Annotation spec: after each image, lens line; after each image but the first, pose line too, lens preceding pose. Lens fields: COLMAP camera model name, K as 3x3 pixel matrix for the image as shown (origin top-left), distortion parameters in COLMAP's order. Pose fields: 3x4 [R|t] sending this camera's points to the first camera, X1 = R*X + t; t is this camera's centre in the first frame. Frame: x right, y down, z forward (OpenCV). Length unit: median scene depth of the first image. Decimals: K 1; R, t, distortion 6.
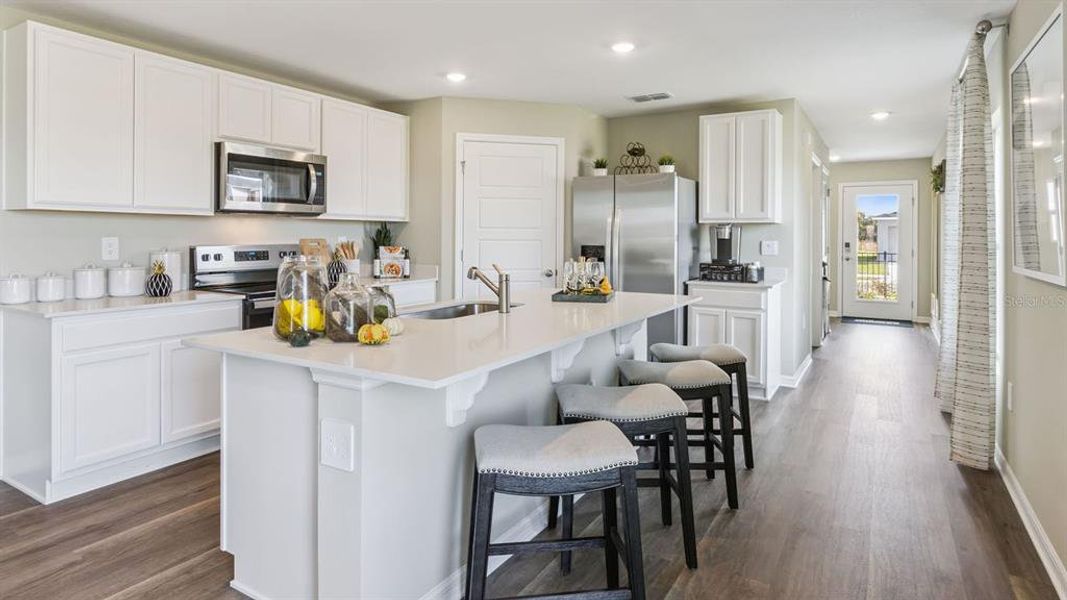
lens RADIAL K [[581.3, 0, 536.5], [0, 581.3, 239.7], [0, 0, 1]] dist [-0.002548, 0.000445]
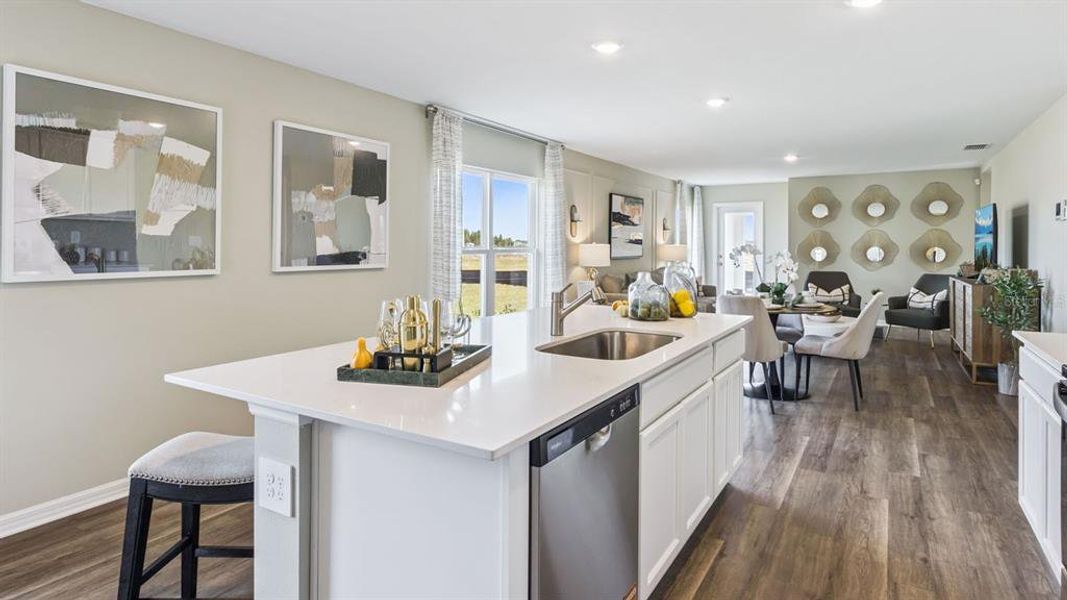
lens RADIAL K [[576.2, 0, 533.8], [0, 576.2, 256.1], [0, 0, 1]] dist [0.001179, -0.000308]
pose [[-0.999909, -0.007969, 0.010849, -0.018914], [-0.007692, 0.999649, 0.025338, -0.010865], [-0.011048, 0.025252, -0.999620, 1.186297]]
